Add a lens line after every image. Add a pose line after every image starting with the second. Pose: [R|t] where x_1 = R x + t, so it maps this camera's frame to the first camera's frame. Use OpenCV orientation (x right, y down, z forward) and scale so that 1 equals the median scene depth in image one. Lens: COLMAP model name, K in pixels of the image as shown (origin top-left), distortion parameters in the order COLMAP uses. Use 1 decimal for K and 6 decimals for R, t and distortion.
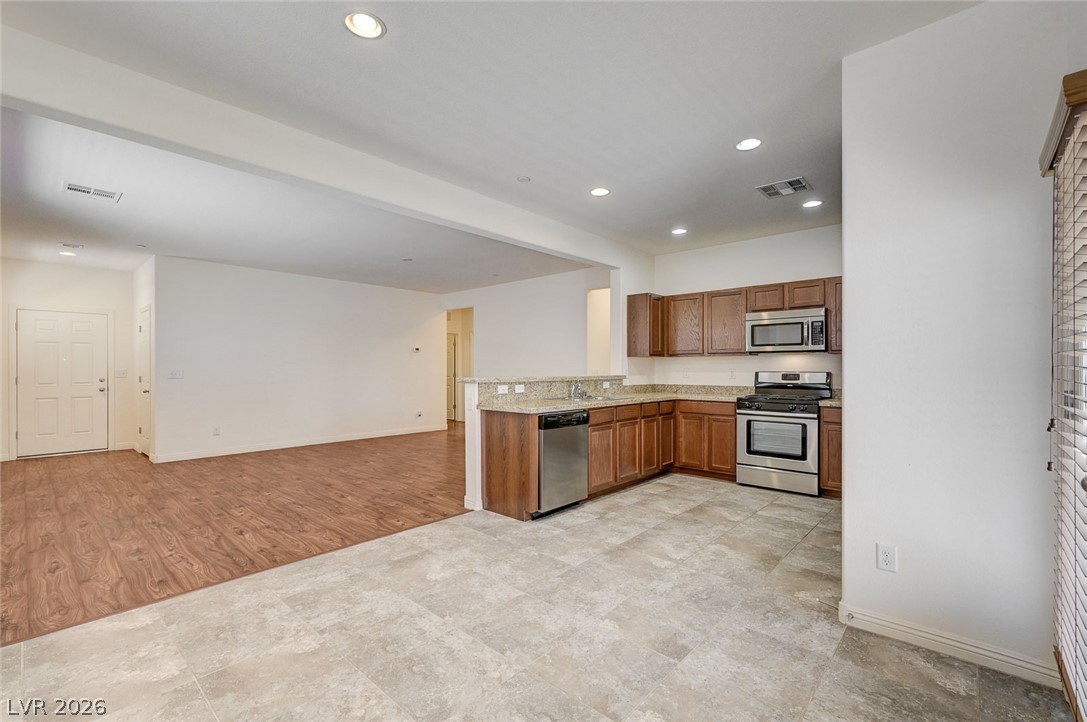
lens RADIAL K [[471.9, 0, 544.4], [0, 471.9, 367.9], [0, 0, 1]] dist [0.000149, 0.000041]
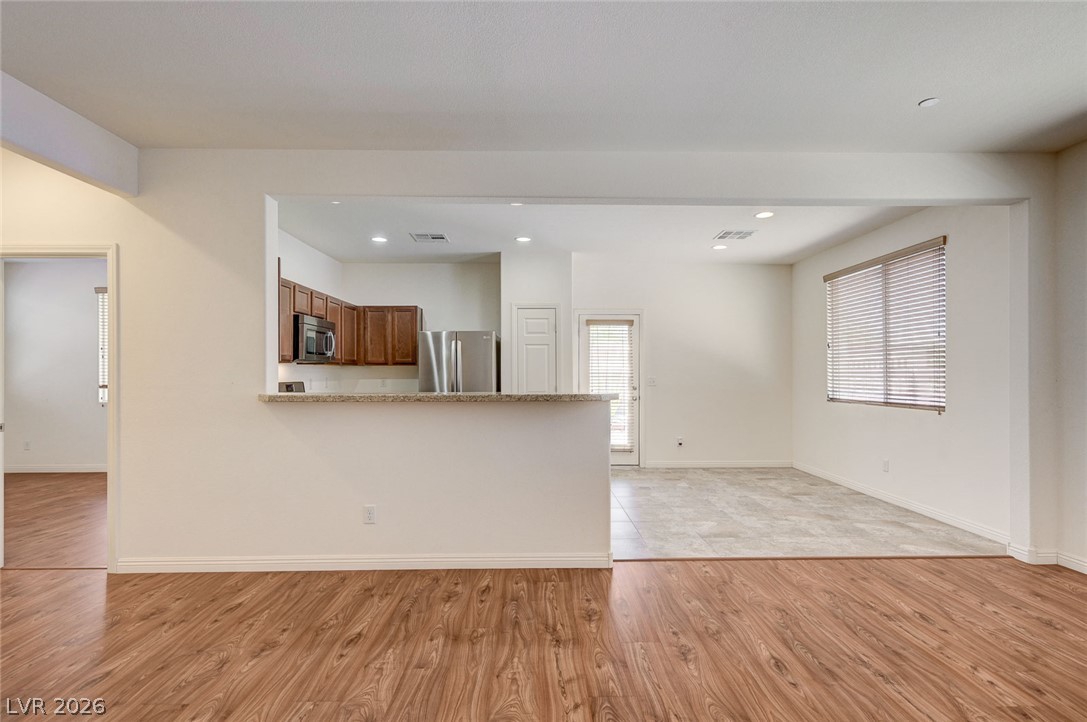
lens RADIAL K [[526.2, 0, 544.2], [0, 526.2, 372.6], [0, 0, 1]] dist [0.001177, 0.000287]
pose [[-0.686000, 0.002086, 0.727599, -0.609472], [0.001275, 0.999998, -0.001665, -0.008868], [-0.727600, -0.000215, -0.686001, 1.433964]]
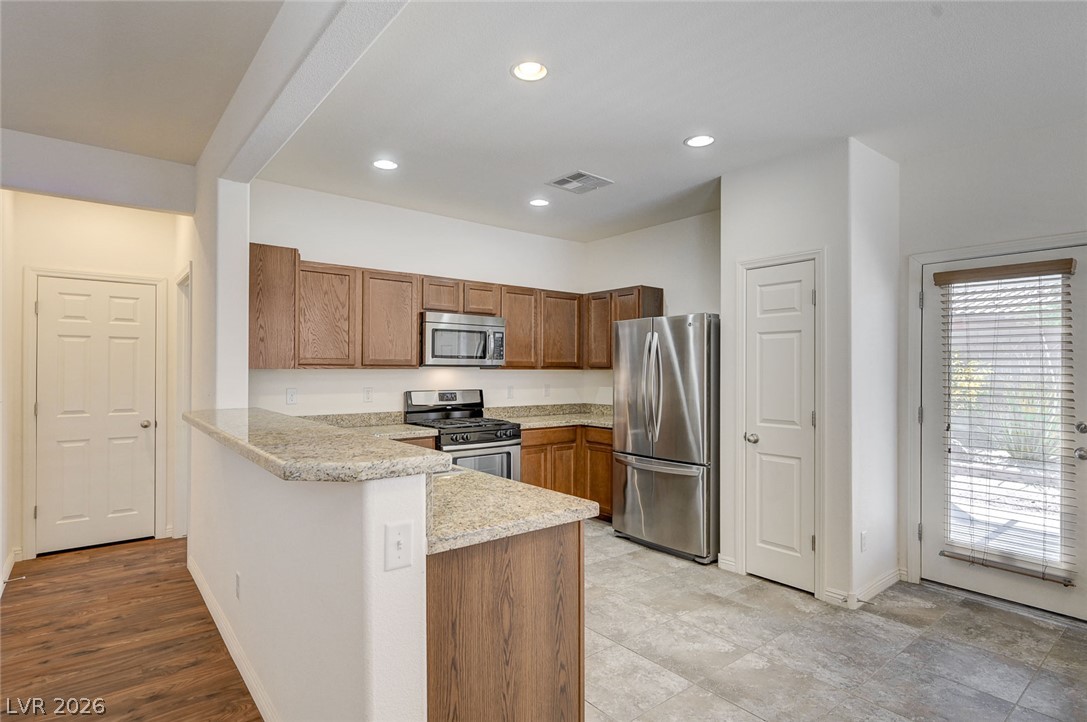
lens RADIAL K [[559.2, 0, 544.9], [0, 559.2, 366.7], [0, 0, 1]] dist [0.001805, 0.000534]
pose [[0.149659, 0.006263, 0.988718, -0.420726], [-0.005518, 0.999970, -0.005499, -0.029373], [-0.988722, -0.004632, 0.149689, 0.739298]]
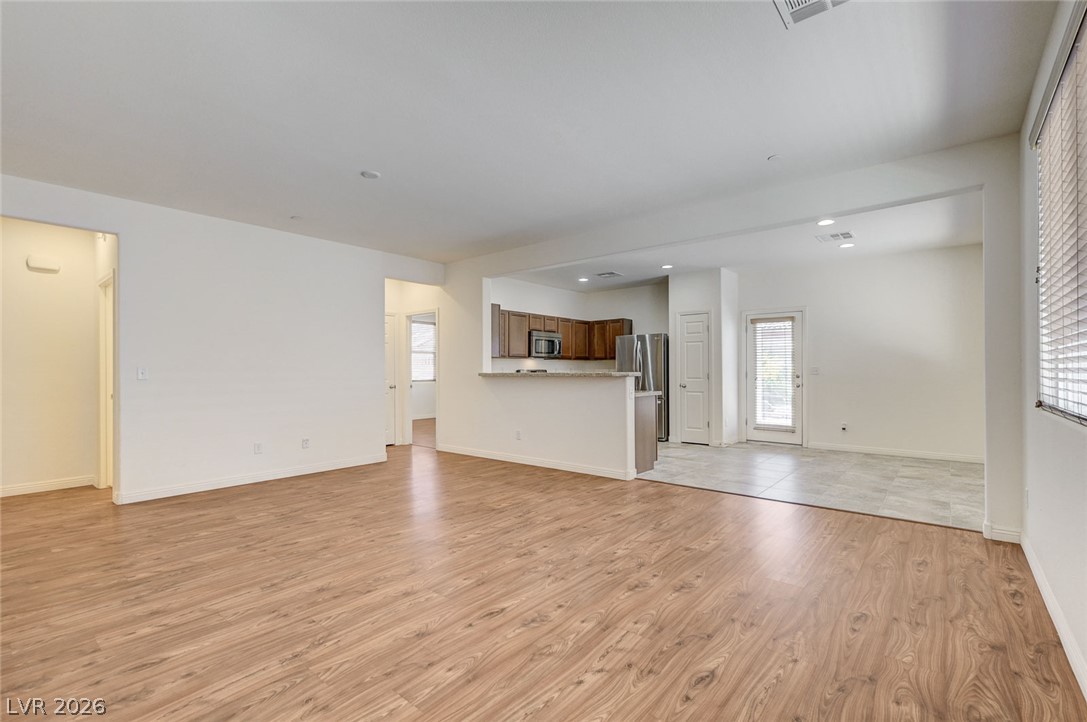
lens RADIAL K [[486.0, 0, 544.8], [0, 486.0, 370.7], [0, 0, 1]] dist [0.000328, -0.000021]
pose [[-0.039504, 0.003371, 0.999214, -1.213621], [0.002442, 0.999992, -0.003277, 0.018118], [-0.999216, 0.002311, -0.039512, 1.096638]]
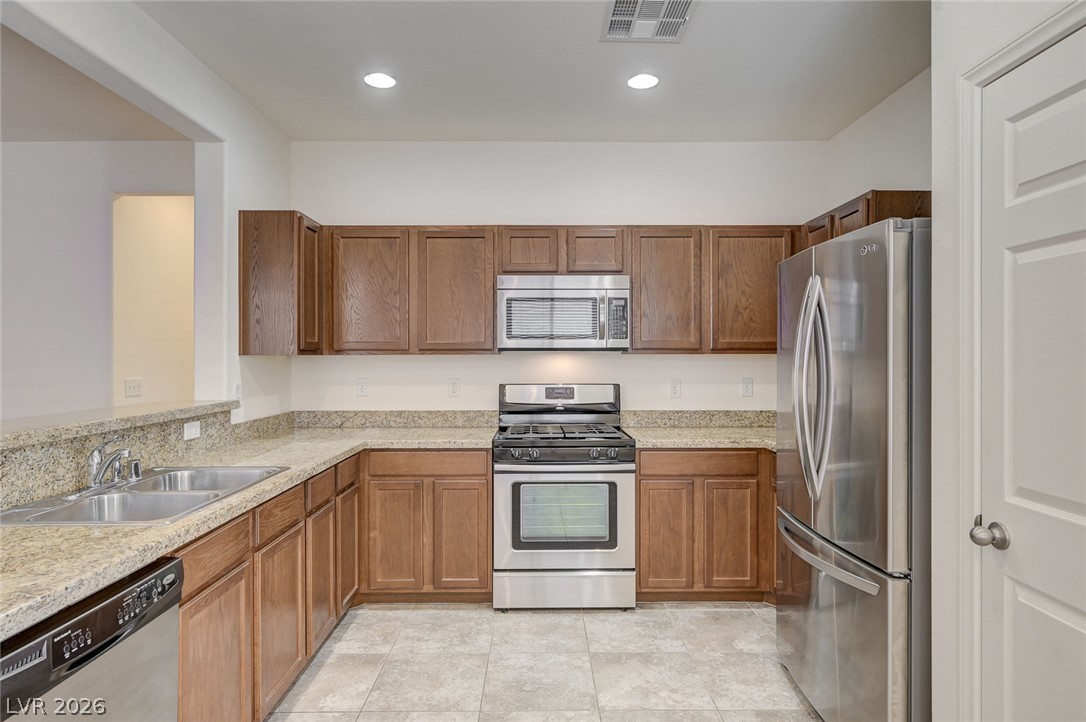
lens RADIAL K [[613.9, 0, 542.5], [0, 613.9, 355.5], [0, 0, 1]] dist [-0.000226, 0.000342]
pose [[0.735298, -0.001662, 0.677742, 0.001893], [0.001030, 0.999999, 0.001334, -0.029055], [-0.677743, -0.000283, 0.735299, 0.496651]]
